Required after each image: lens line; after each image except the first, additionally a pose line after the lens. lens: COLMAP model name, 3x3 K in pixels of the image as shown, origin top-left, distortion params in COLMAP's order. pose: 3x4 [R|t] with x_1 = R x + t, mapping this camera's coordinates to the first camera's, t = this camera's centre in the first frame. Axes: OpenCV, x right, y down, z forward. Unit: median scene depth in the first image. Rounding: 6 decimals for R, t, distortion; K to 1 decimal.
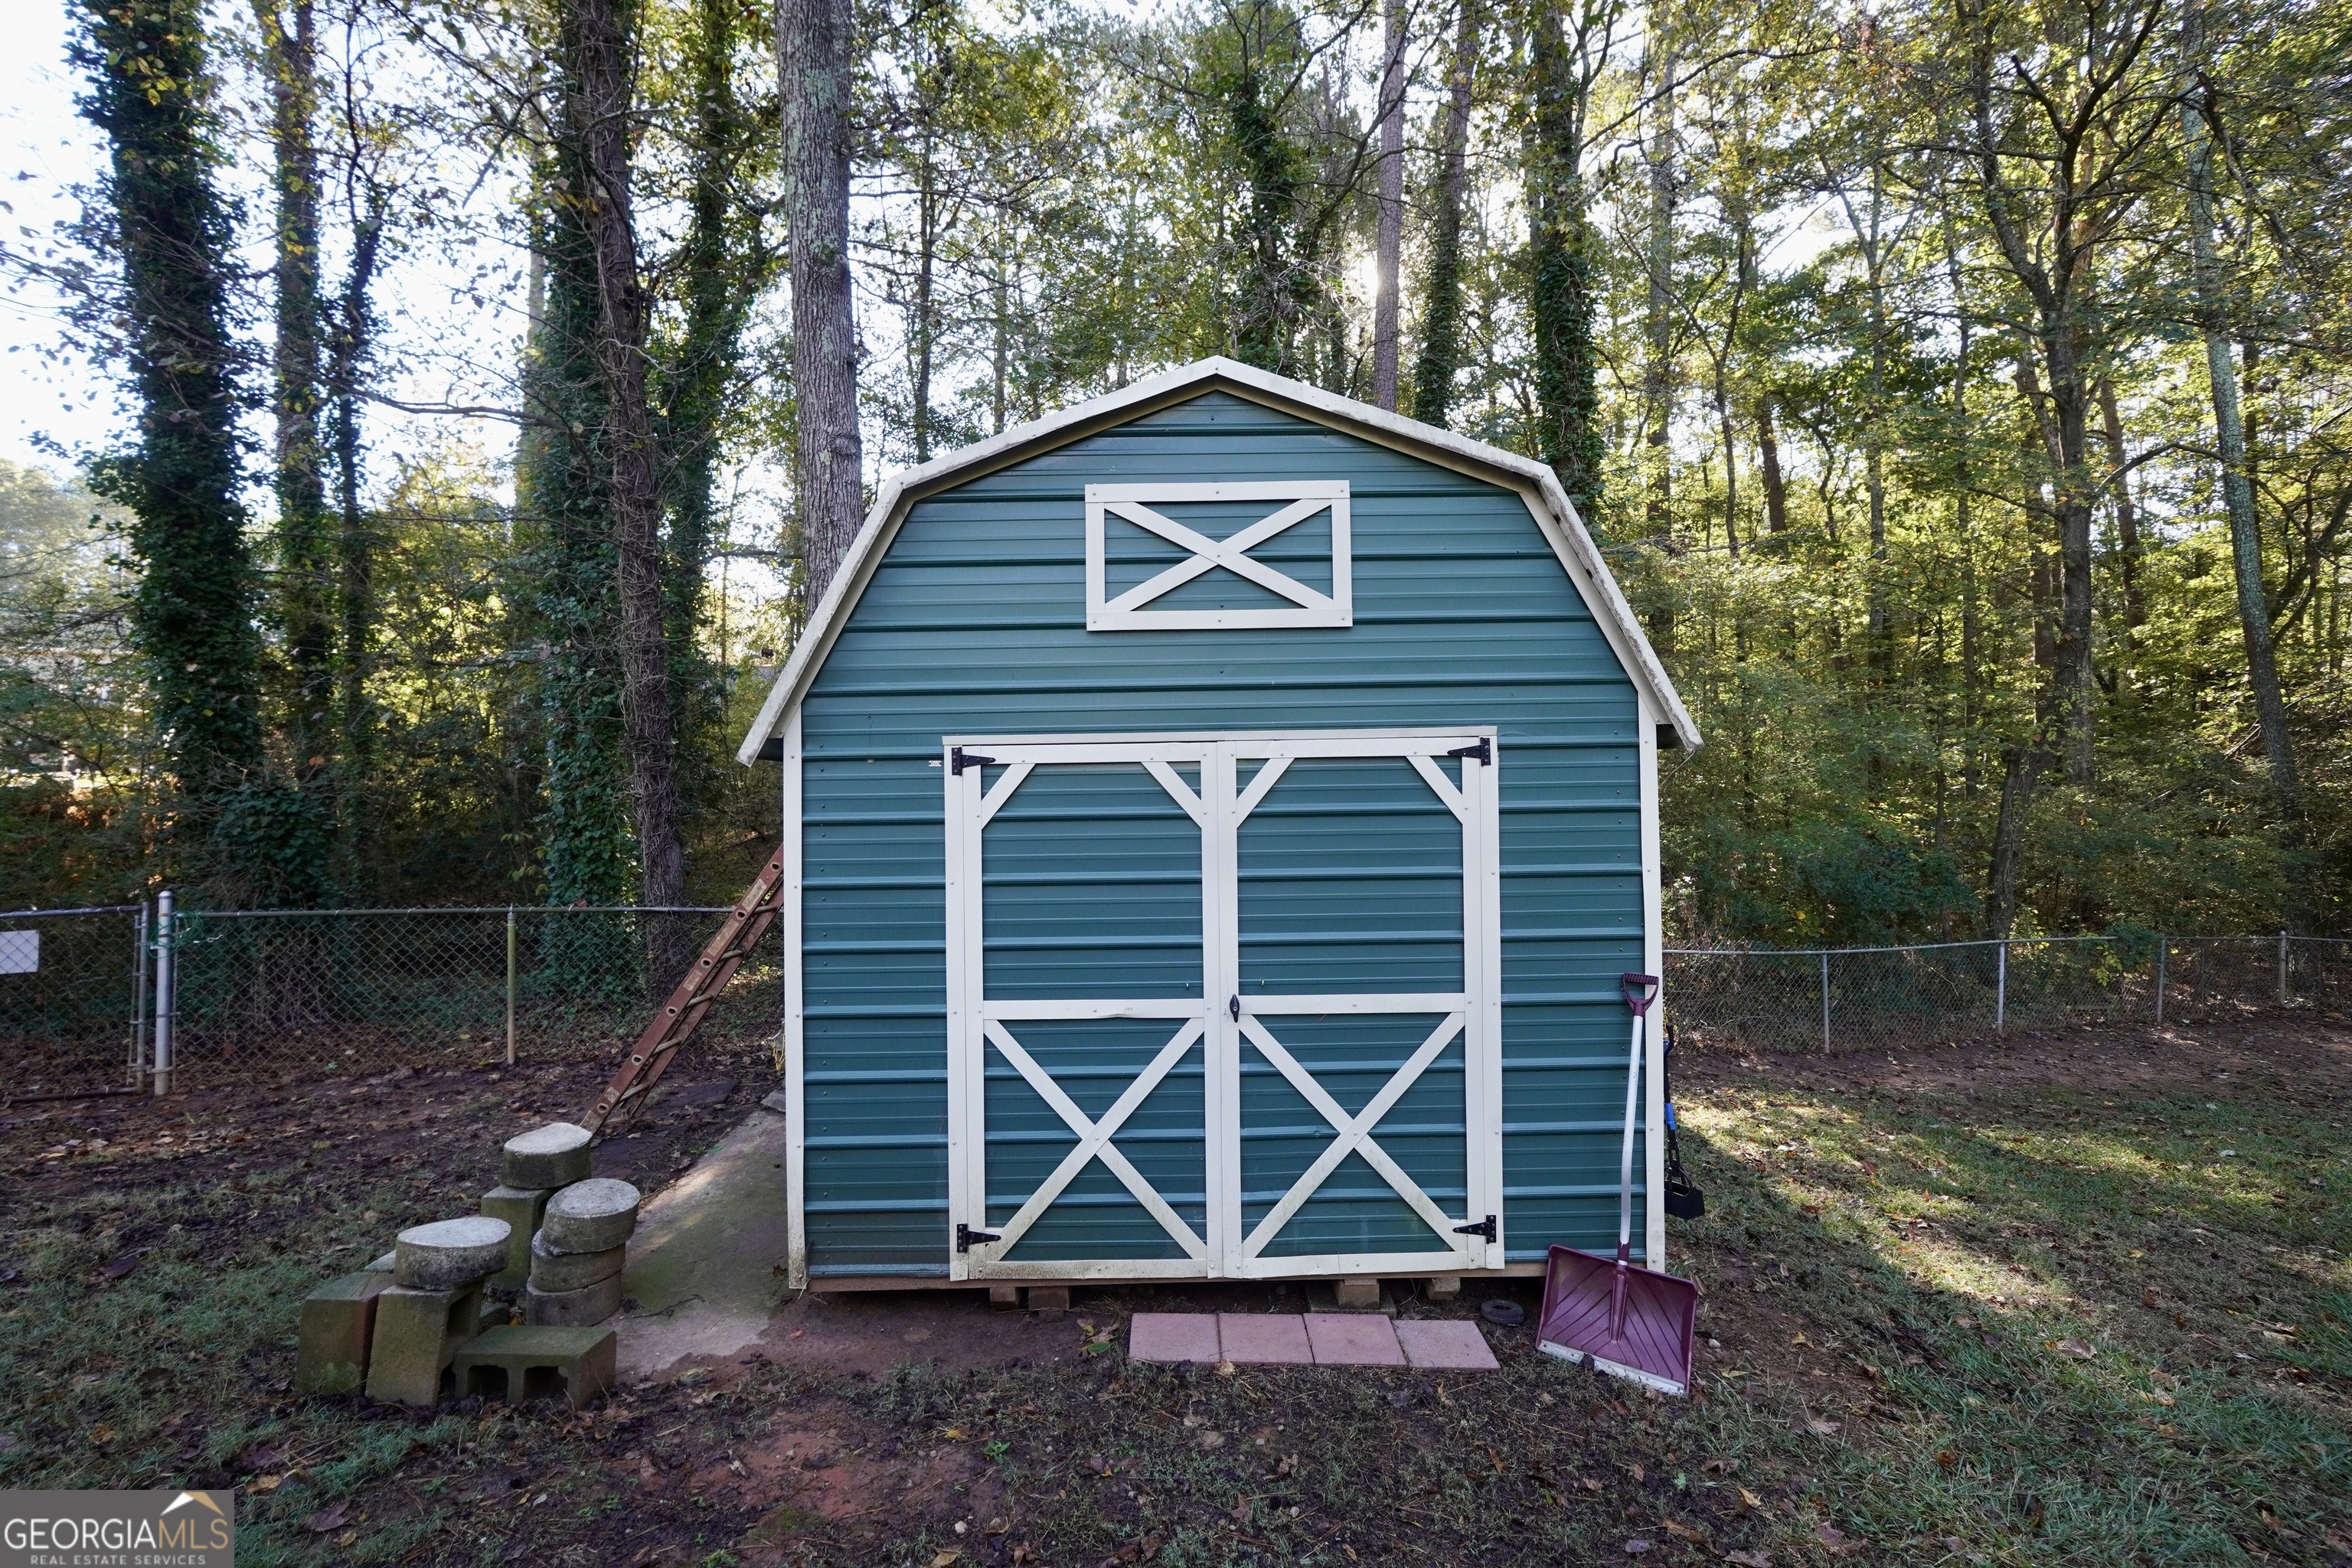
lens RADIAL K [[980.8, 0, 1178.8], [0, 980.8, 792.5], [0, 0, 1]] dist [-0.022224, 0.007671]
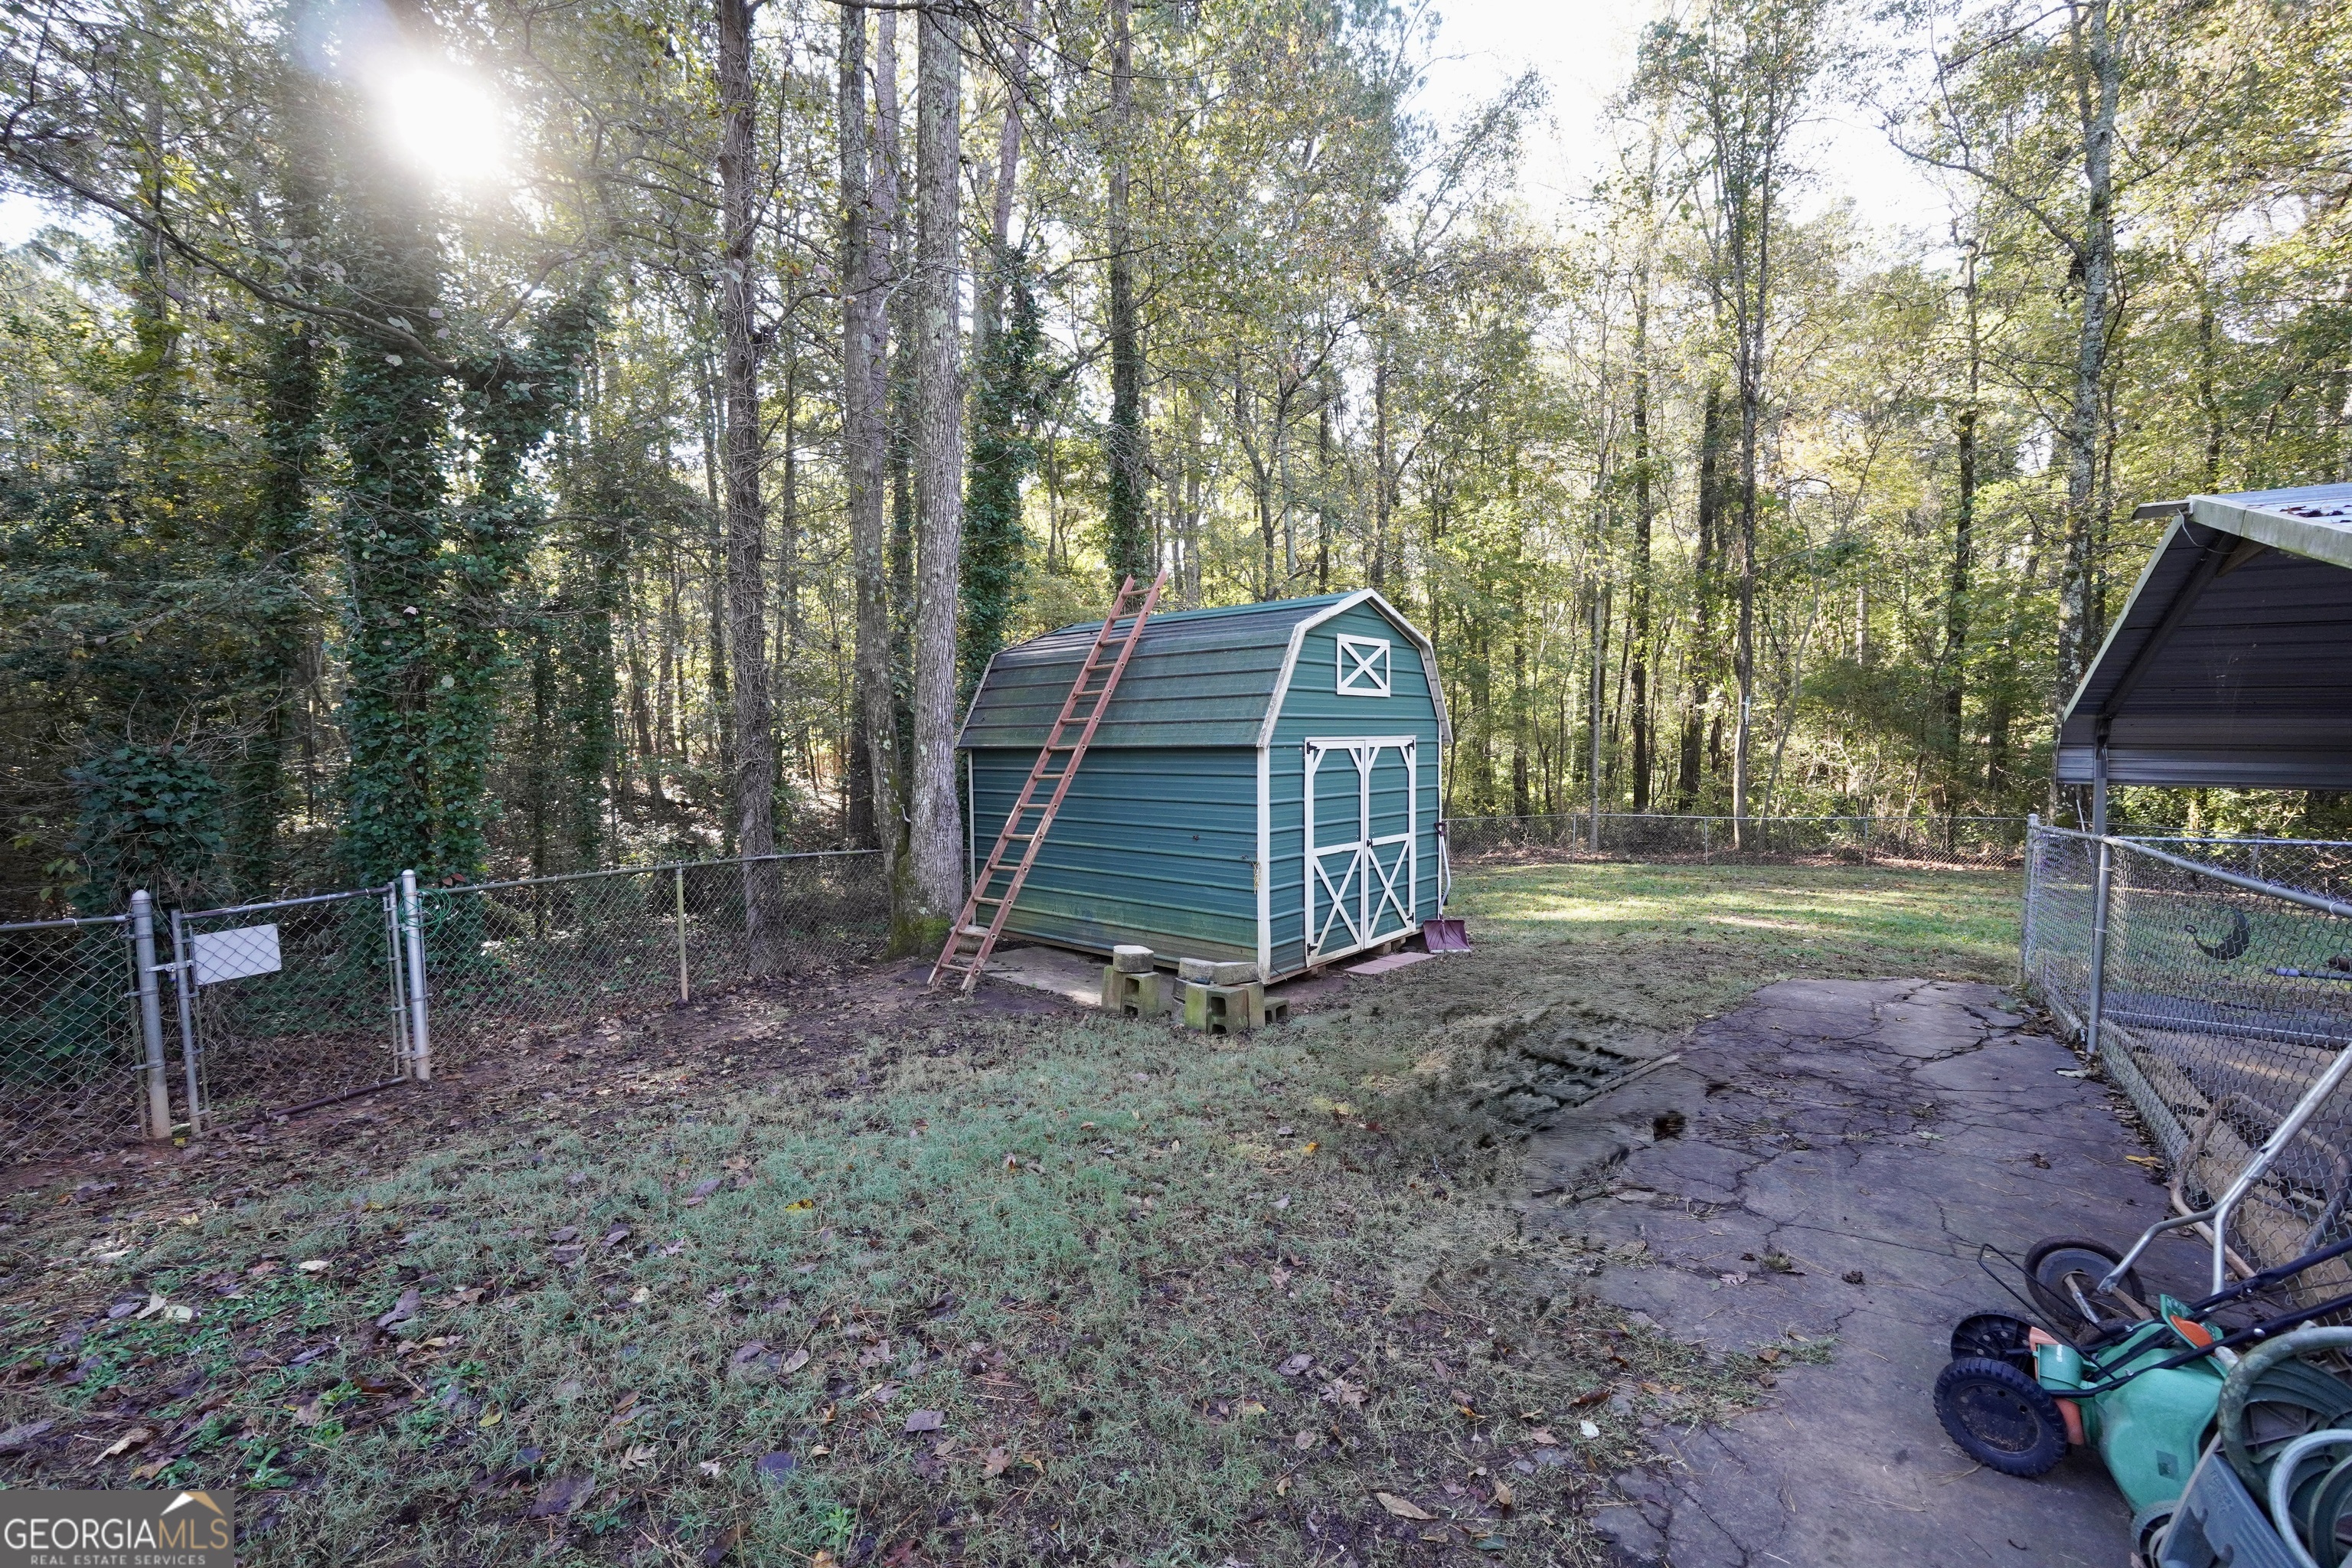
lens RADIAL K [[980.8, 0, 1170.7], [0, 980.8, 776.4], [0, 0, 1]] dist [-0.022224, 0.007671]
pose [[0.658853, -0.021785, 0.751956, -2.212404], [-0.006821, 0.999367, 0.034929, -0.043382], [-0.752241, -0.028143, 0.658287, -0.299701]]
